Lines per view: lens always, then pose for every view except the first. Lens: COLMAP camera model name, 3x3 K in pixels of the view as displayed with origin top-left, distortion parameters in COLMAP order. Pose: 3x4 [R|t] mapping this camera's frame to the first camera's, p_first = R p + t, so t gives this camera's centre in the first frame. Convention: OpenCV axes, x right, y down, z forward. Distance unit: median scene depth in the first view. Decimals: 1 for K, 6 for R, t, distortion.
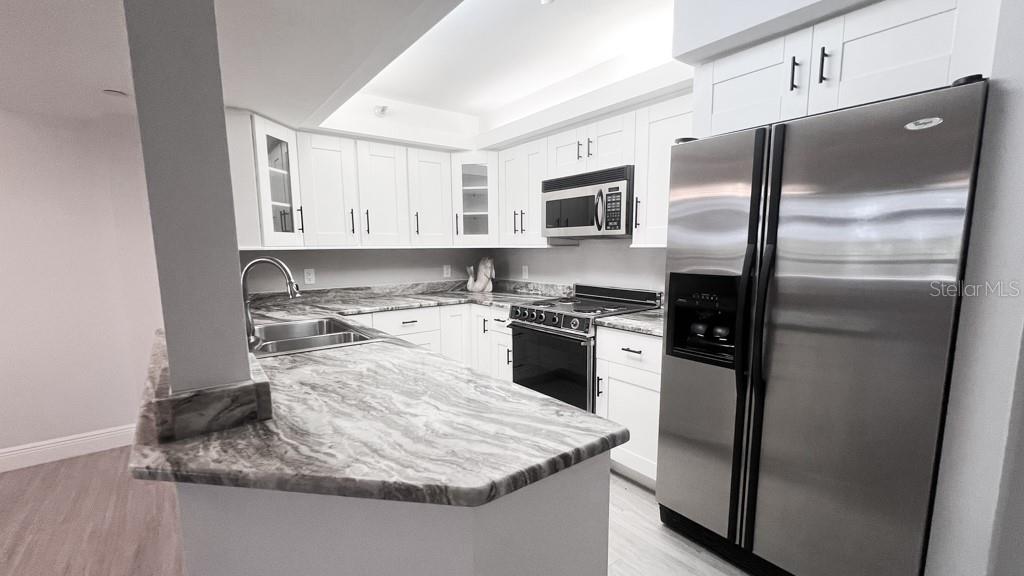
lens RADIAL K [[403.9, 0, 512.0], [0, 403.9, 288.0], [0, 0, 1]] dist [0.000928, 0.000104]
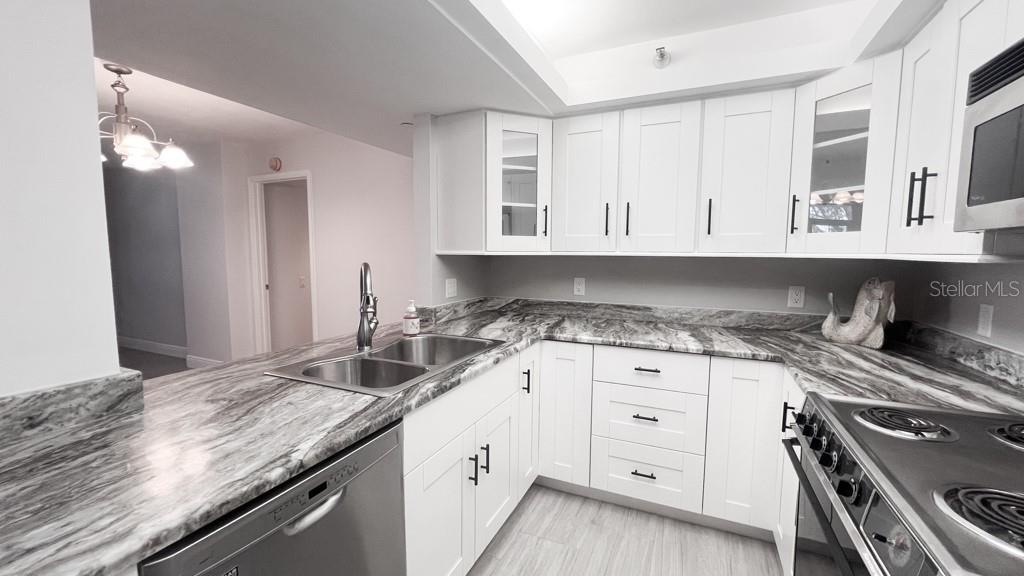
lens RADIAL K [[403.9, 0, 512.0], [0, 403.9, 288.0], [0, 0, 1]] dist [0.000928, 0.000104]
pose [[0.493941, 0.087450, -0.865087, 0.175858], [-0.099148, 0.994105, 0.043881, -0.049370], [0.863824, 0.064097, 0.499699, 0.444327]]
